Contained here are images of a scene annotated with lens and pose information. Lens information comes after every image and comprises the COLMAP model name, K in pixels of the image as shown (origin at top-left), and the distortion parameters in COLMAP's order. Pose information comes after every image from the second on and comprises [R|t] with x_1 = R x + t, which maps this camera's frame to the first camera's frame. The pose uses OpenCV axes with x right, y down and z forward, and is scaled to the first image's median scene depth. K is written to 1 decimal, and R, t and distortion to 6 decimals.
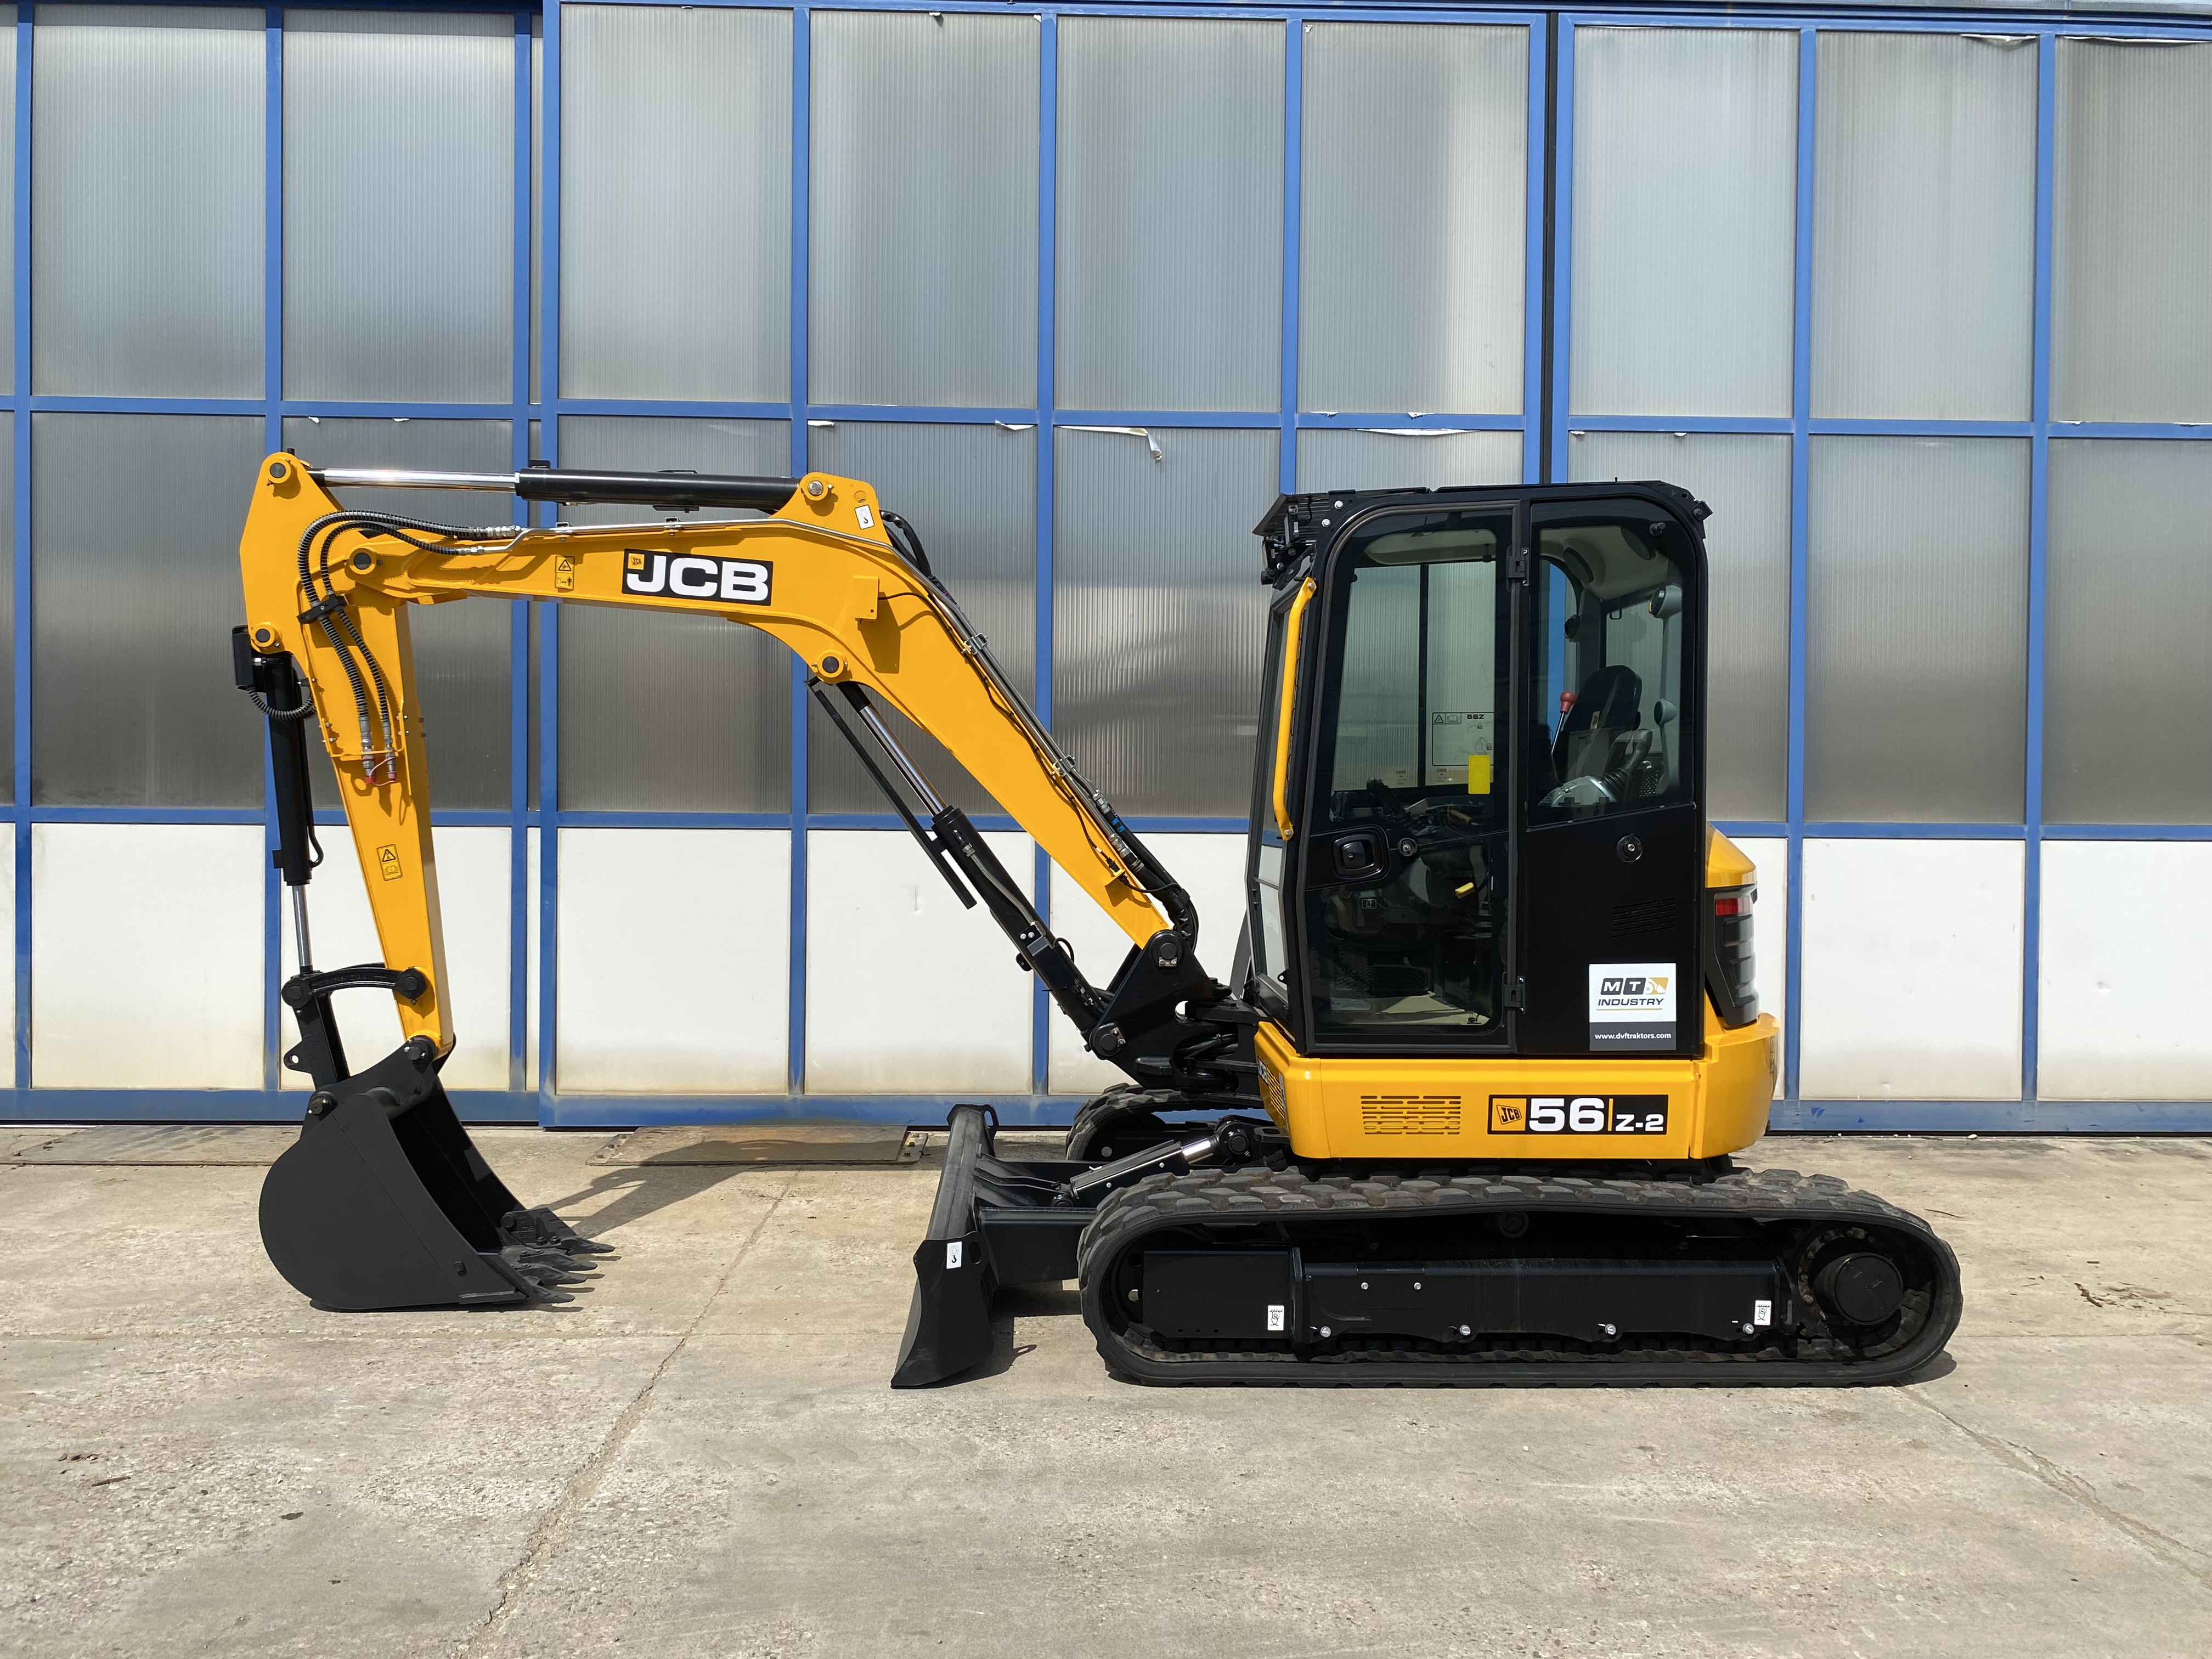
lens RADIAL K [[1671.7, 0, 1111.2], [0, 1671.7, 824.5], [0, 0, 1]] dist [0.015251, -0.019821]
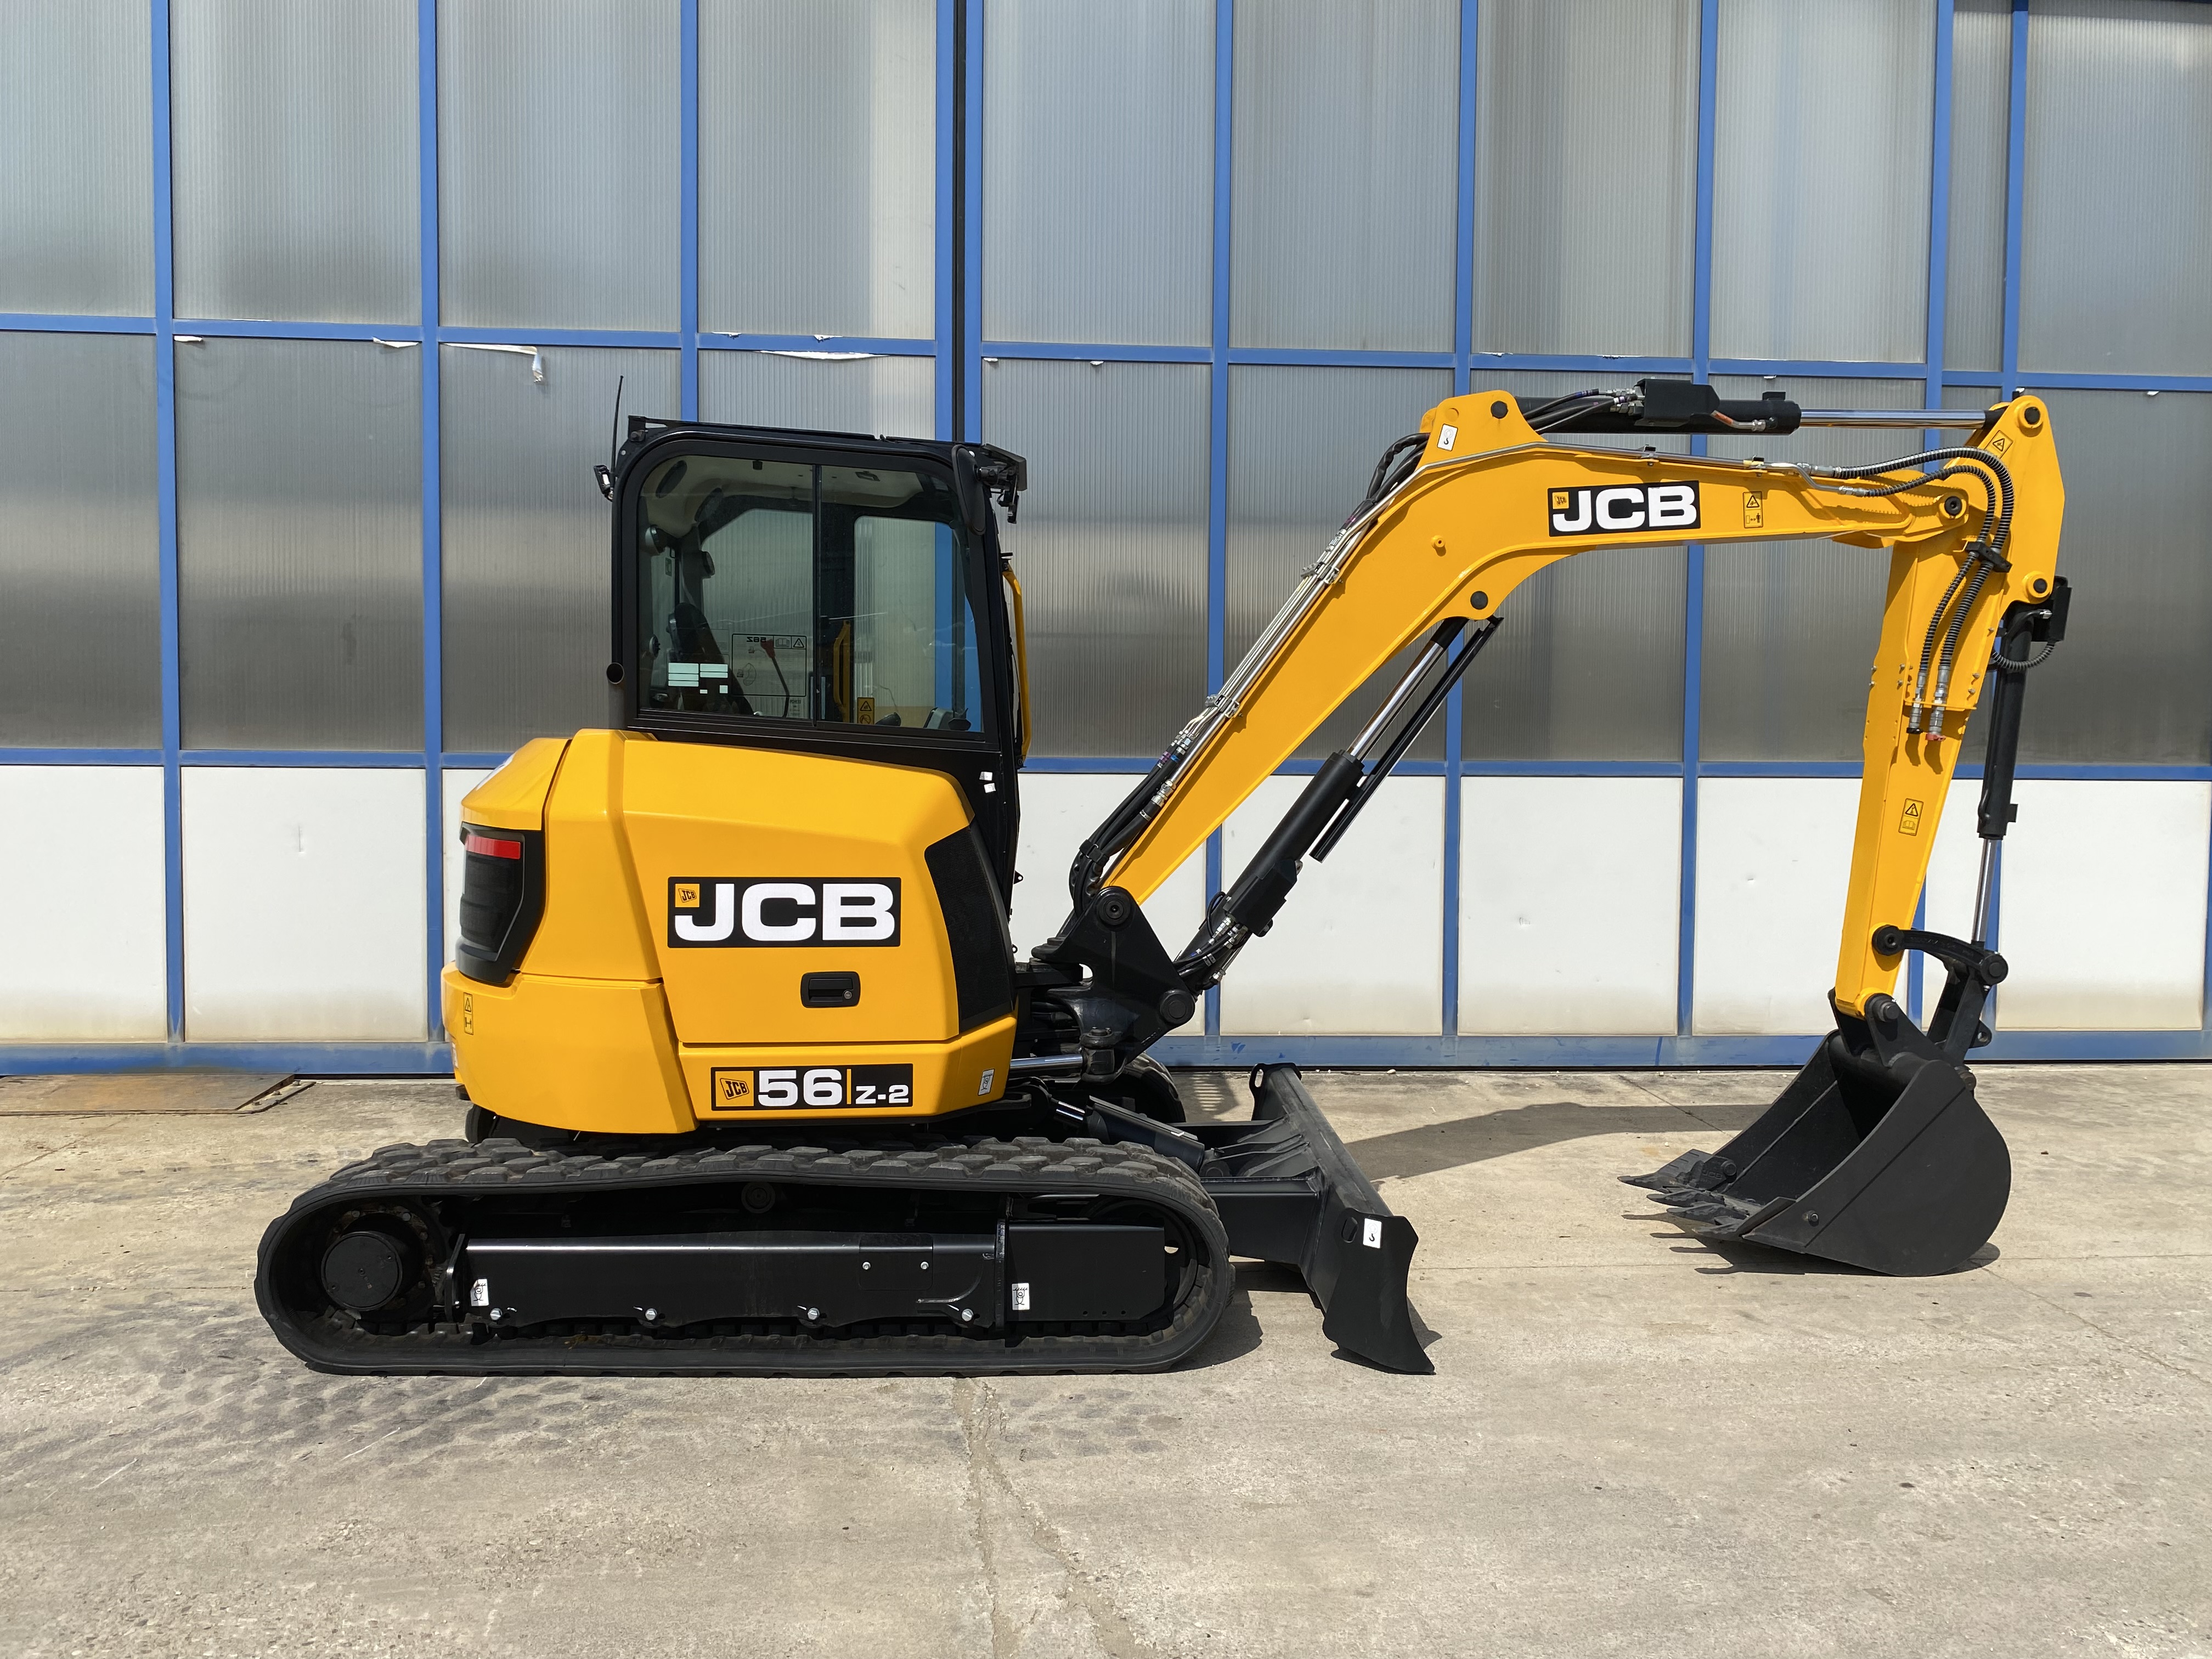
lens RADIAL K [[1671.7, 0, 1150.8], [0, 1671.7, 824.2], [0, 0, 1]] dist [0.015251, -0.019821]
pose [[0.998771, -0.002656, 0.049500, 0.531265], [0.000953, 0.999408, 0.034403, 0.005764], [-0.049562, -0.034313, 0.998181, 0.023441]]
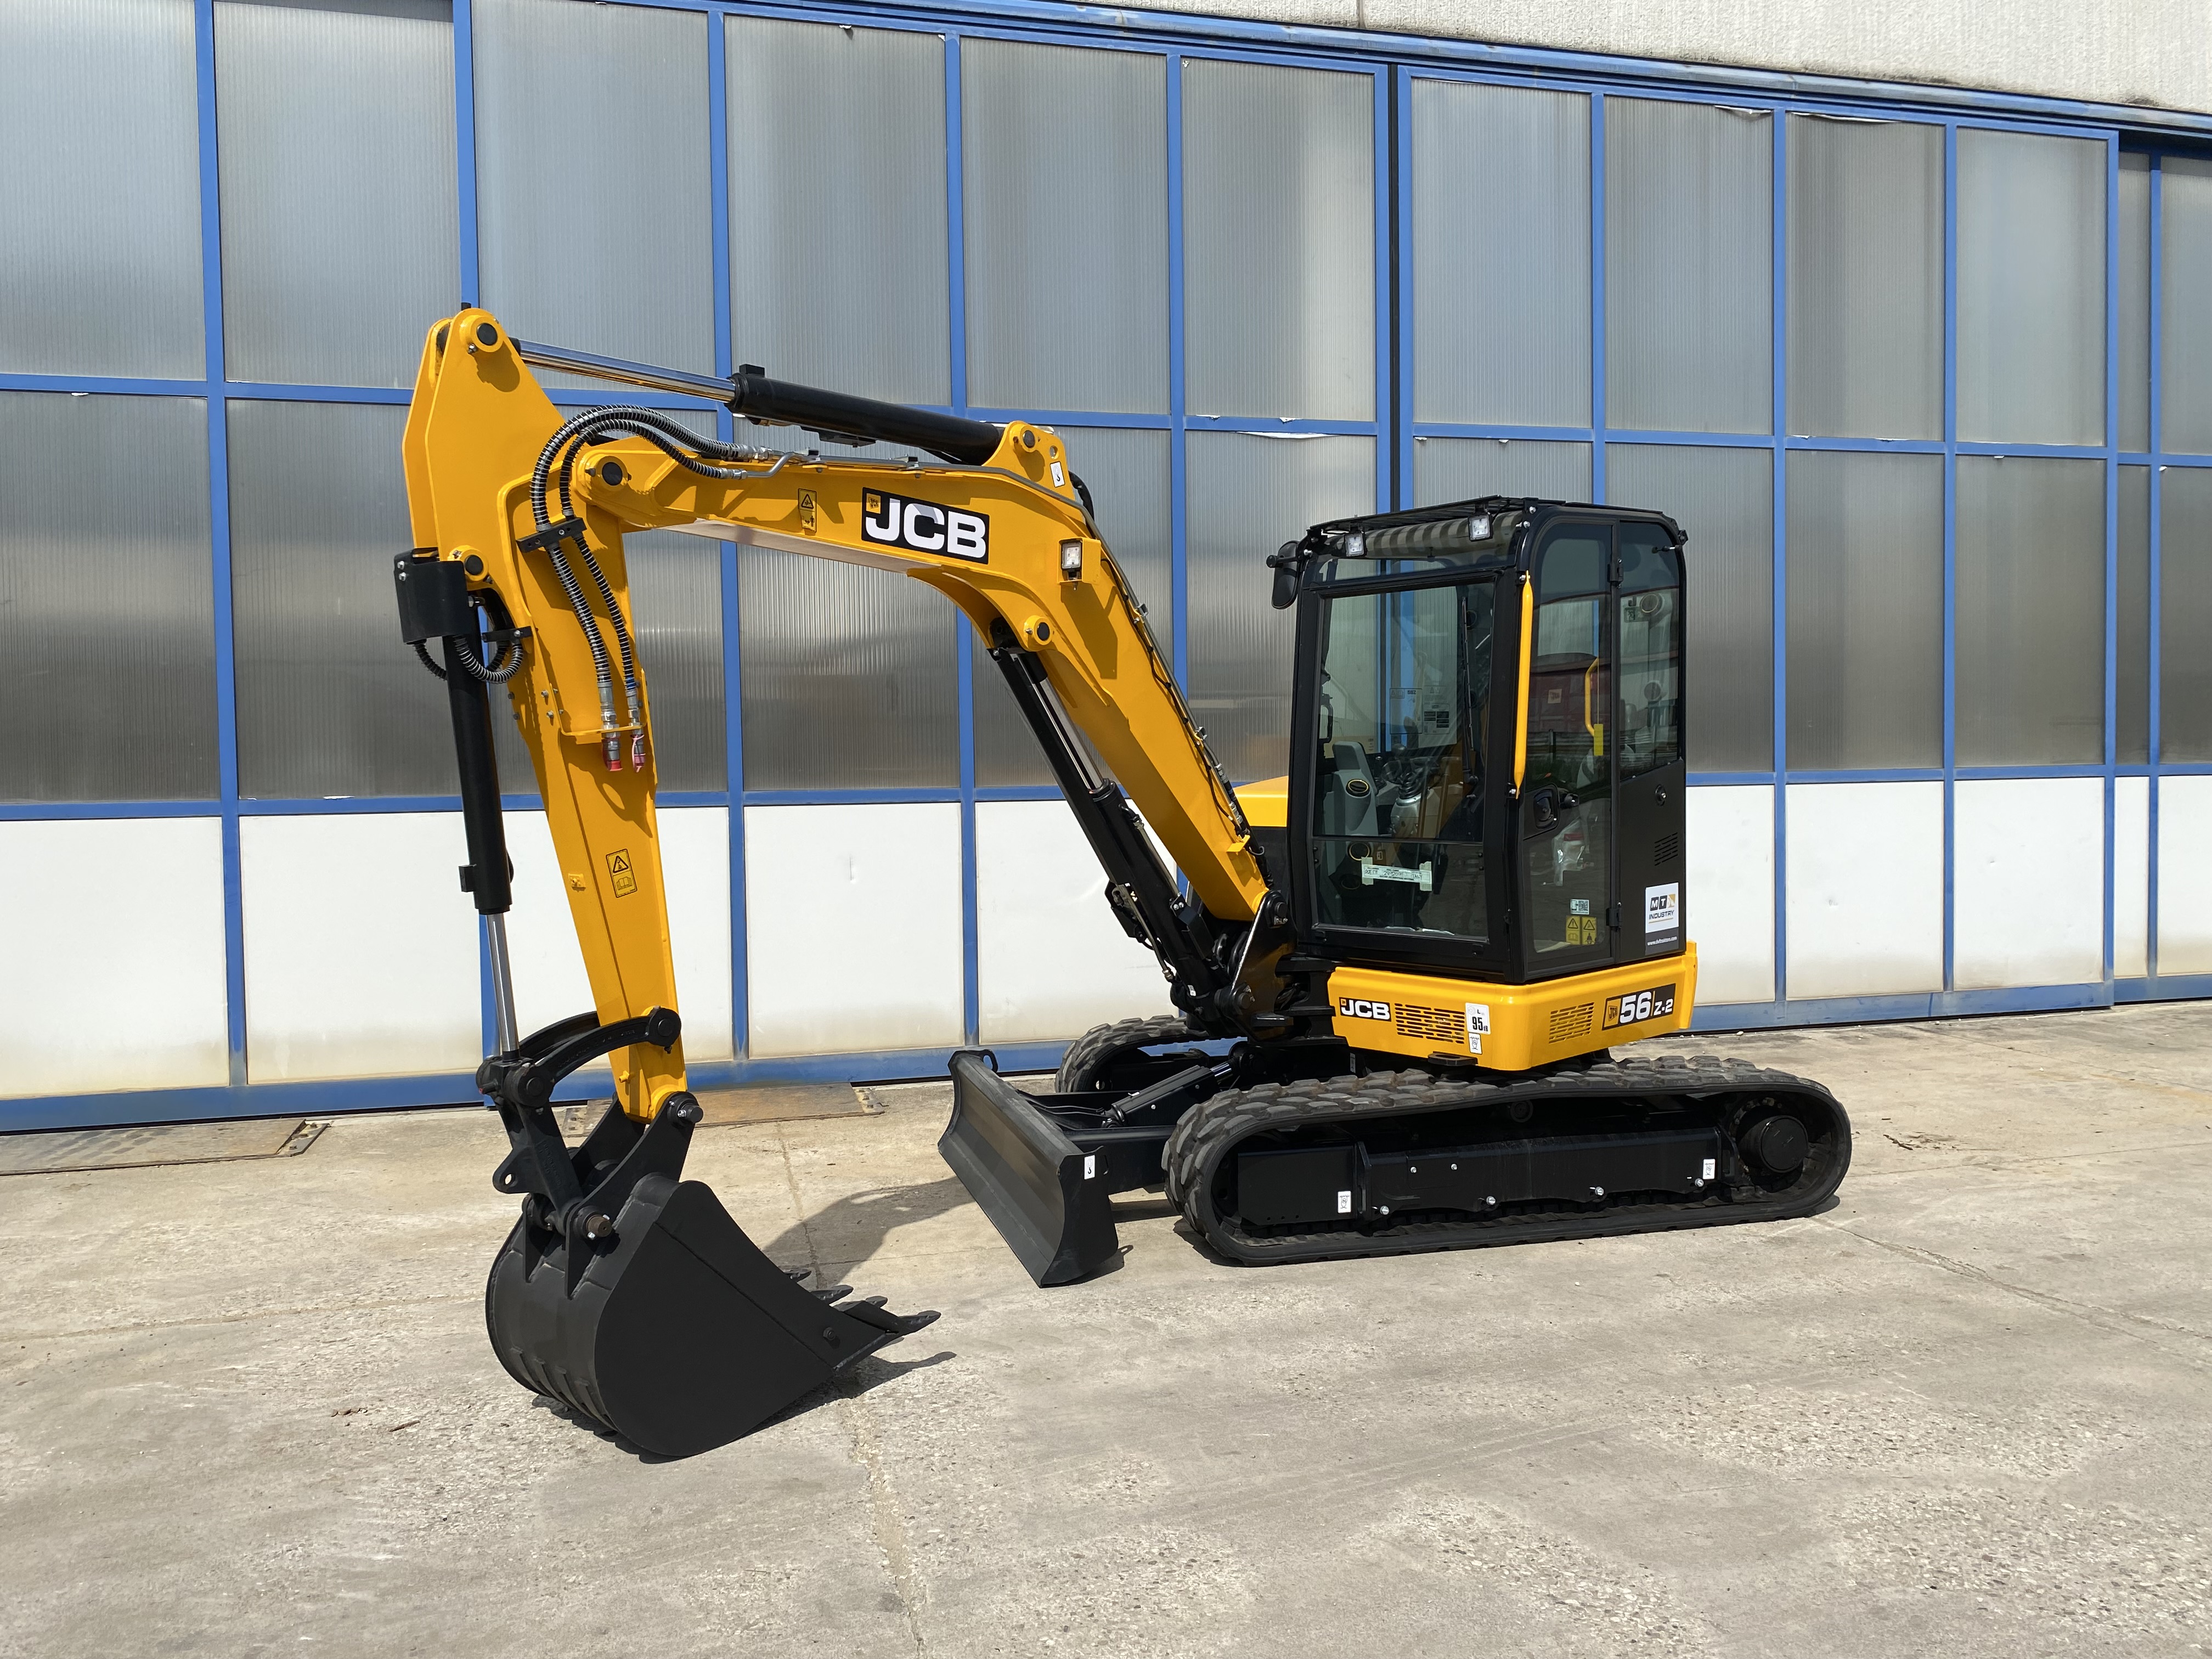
lens RADIAL K [[1671.7, 0, 1092.1], [0, 1671.7, 829.8], [0, 0, 1]] dist [0.015251, -0.019821]
pose [[0.975586, -0.032589, 0.217188, -0.322391], [0.027978, 0.999314, 0.024270, -0.002465], [-0.217830, -0.017601, 0.975828, -0.111571]]
